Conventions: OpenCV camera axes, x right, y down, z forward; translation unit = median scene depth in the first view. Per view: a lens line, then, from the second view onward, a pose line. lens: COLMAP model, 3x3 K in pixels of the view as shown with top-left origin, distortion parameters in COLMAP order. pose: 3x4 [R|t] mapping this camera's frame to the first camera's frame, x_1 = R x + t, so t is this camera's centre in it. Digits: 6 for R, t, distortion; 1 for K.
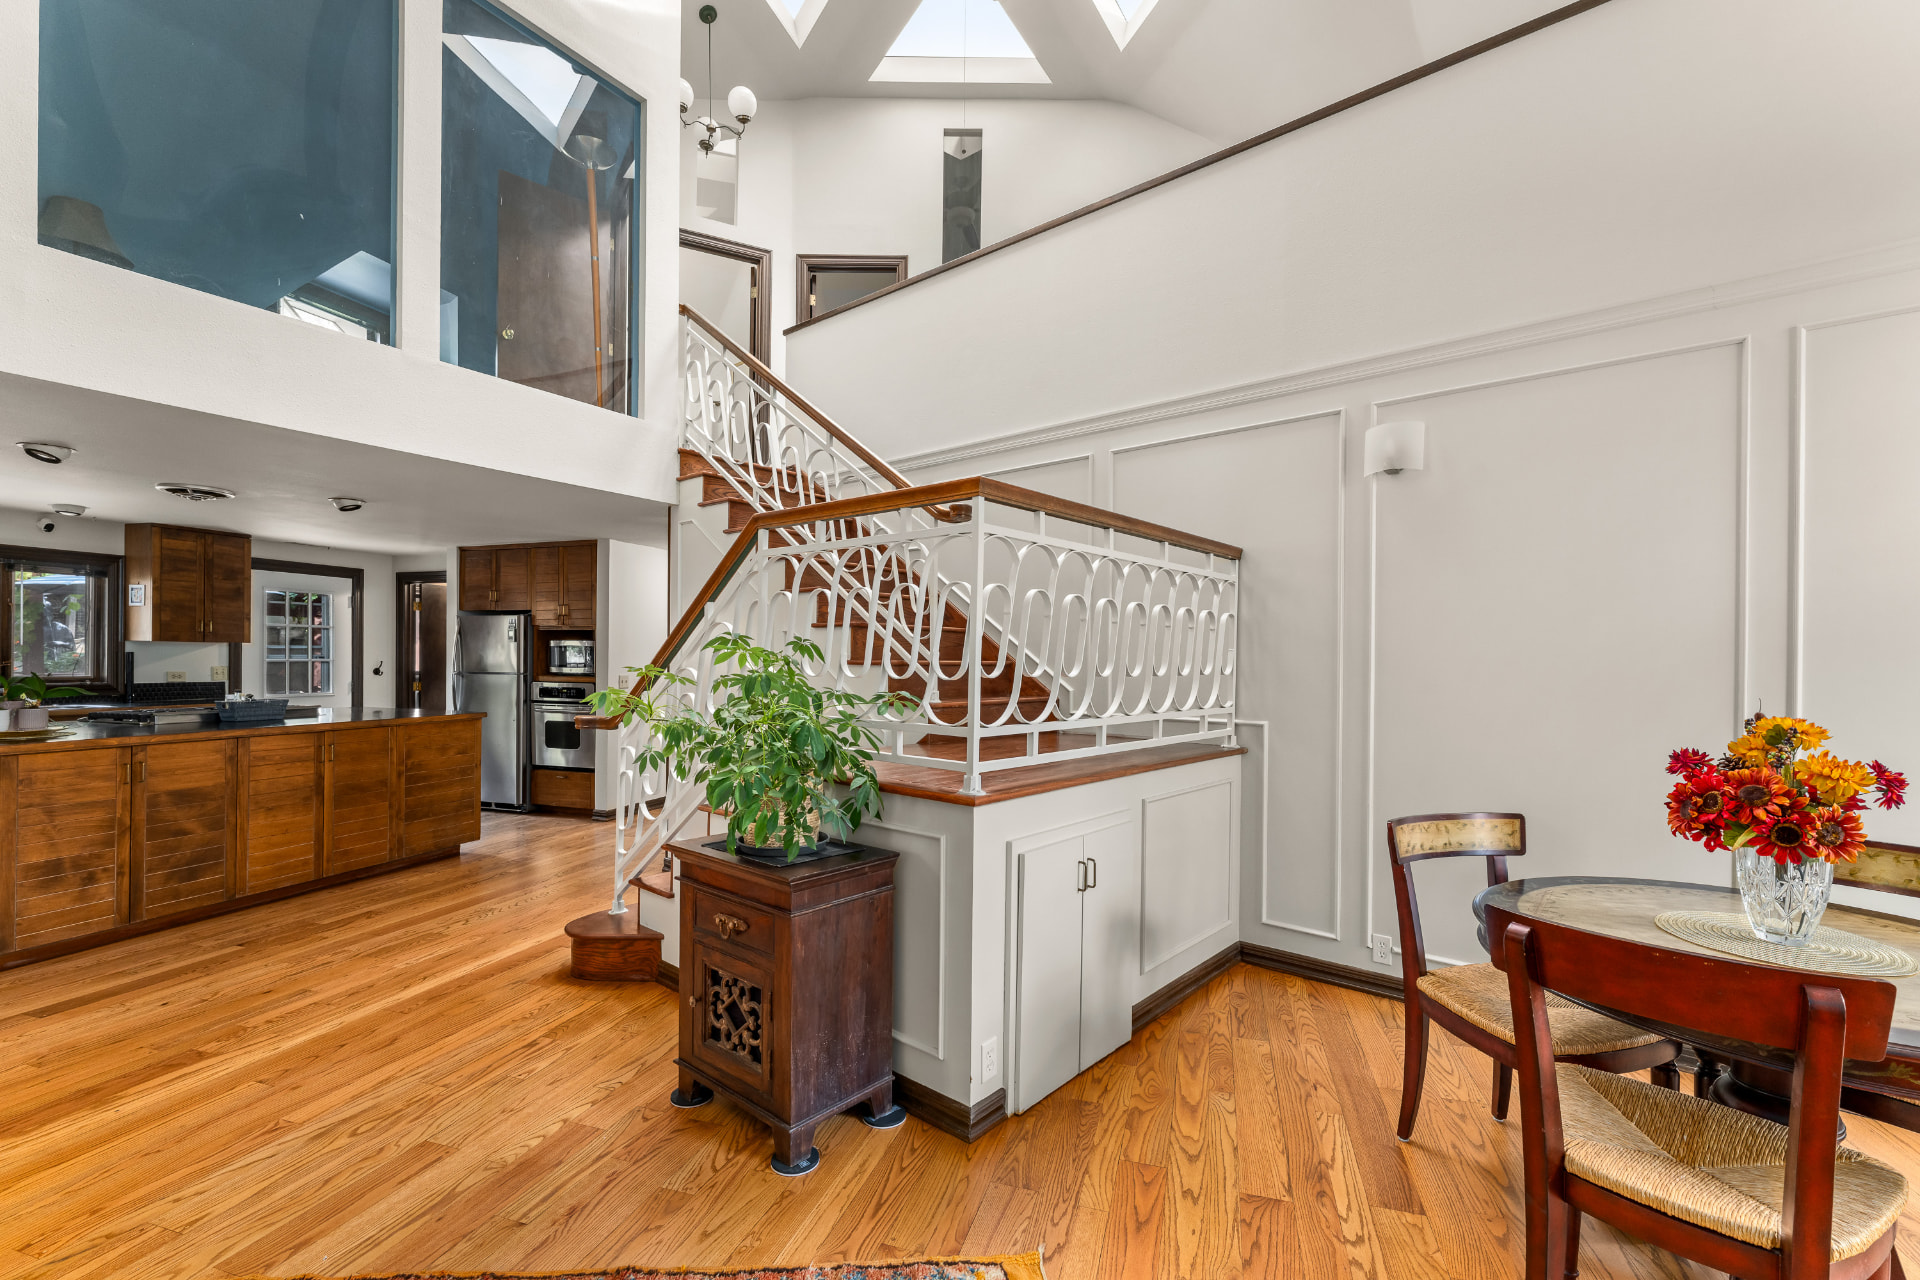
lens RADIAL K [[808.8, 0, 942.3], [0, 808.8, 636.4], [0, 0, 1]] dist [0.000524, 0.000202]
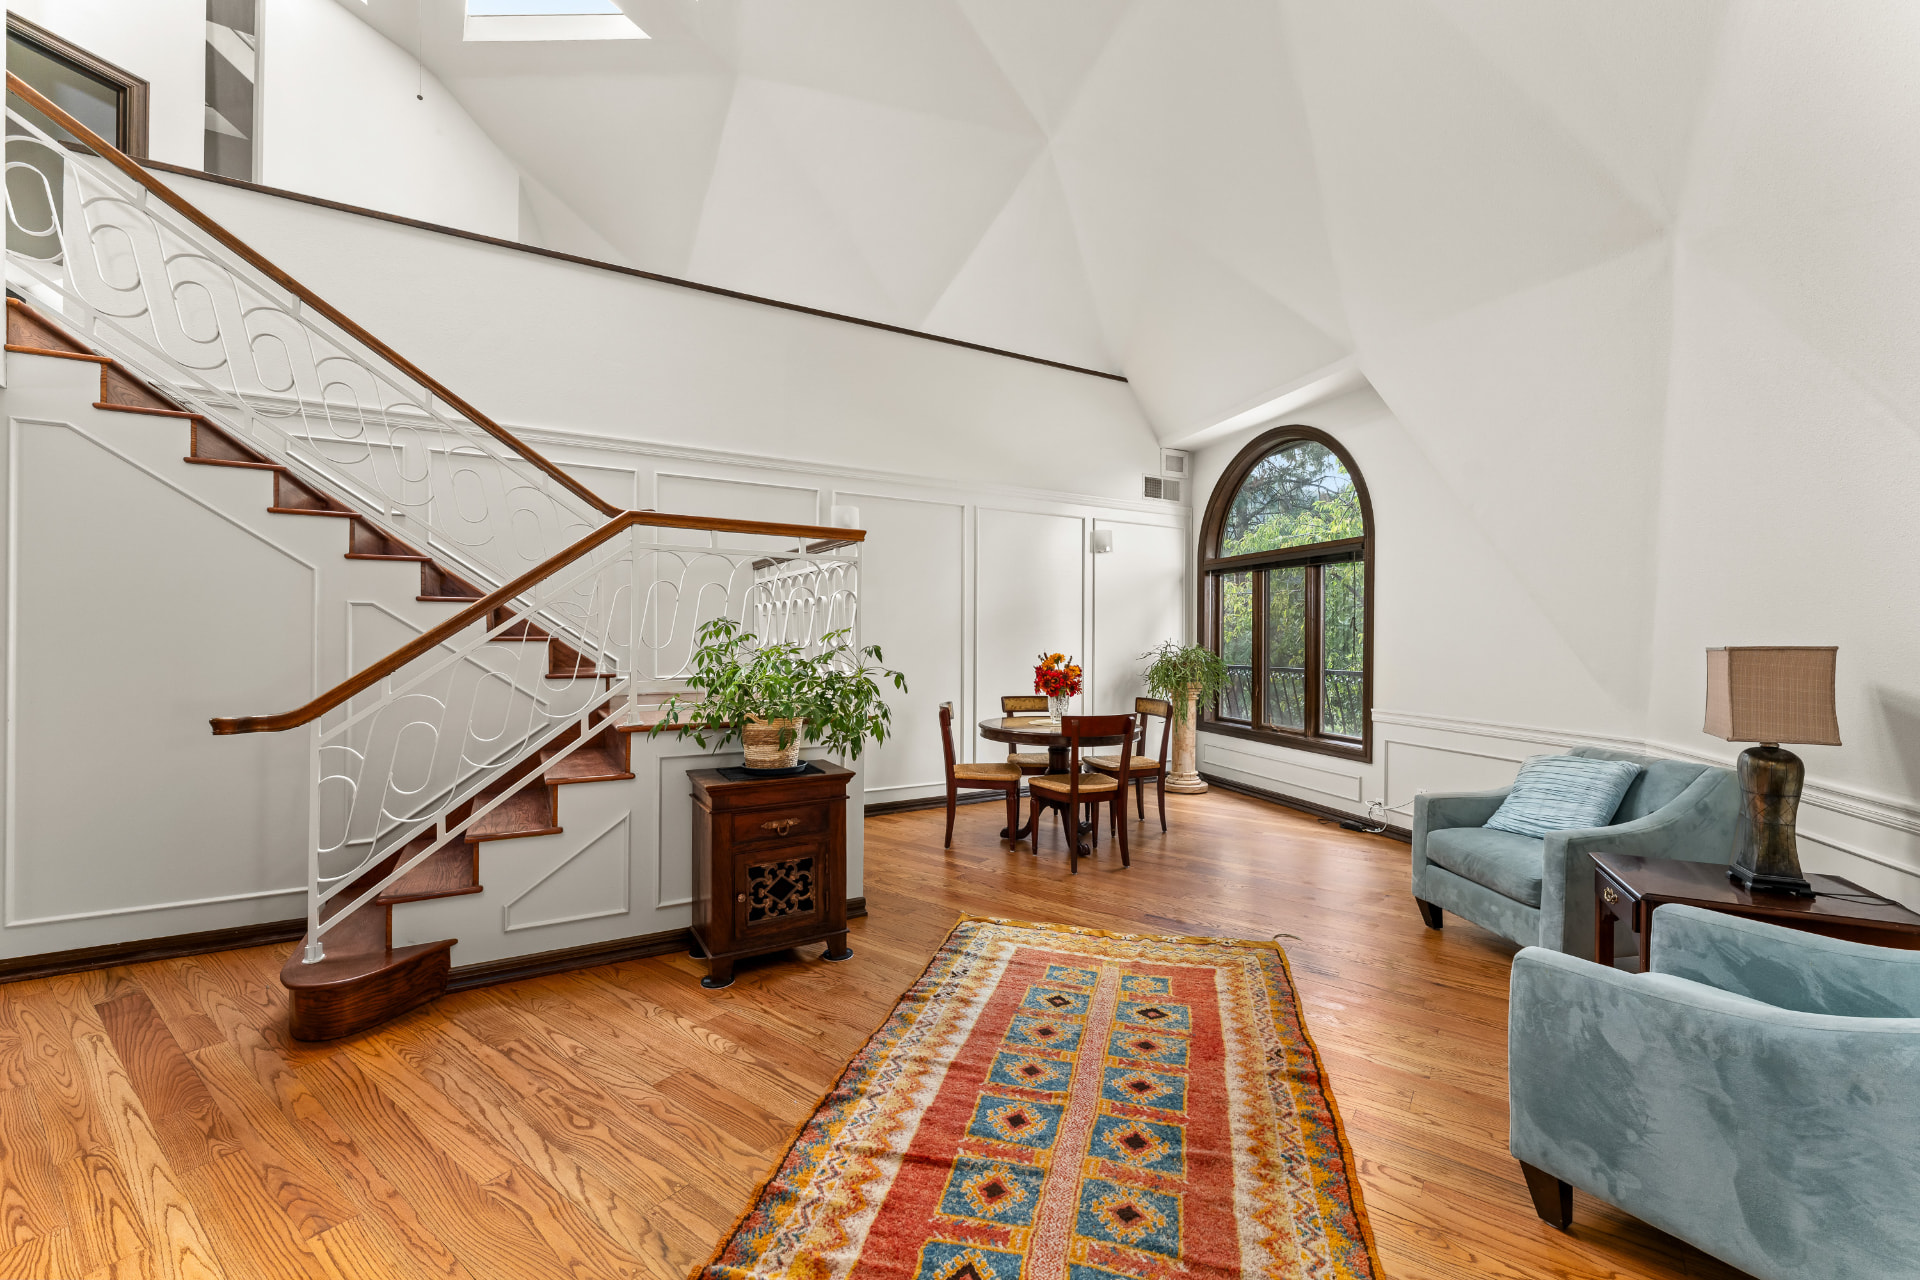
lens RADIAL K [[808.8, 0, 942.3], [0, 808.8, 636.4], [0, 0, 1]] dist [0.000524, 0.000202]
pose [[0.303587, 0.005798, 0.952786, -1.464302], [-0.034366, 0.999397, 0.004868, 0.014992], [-0.952184, -0.034221, 0.303603, 0.318045]]
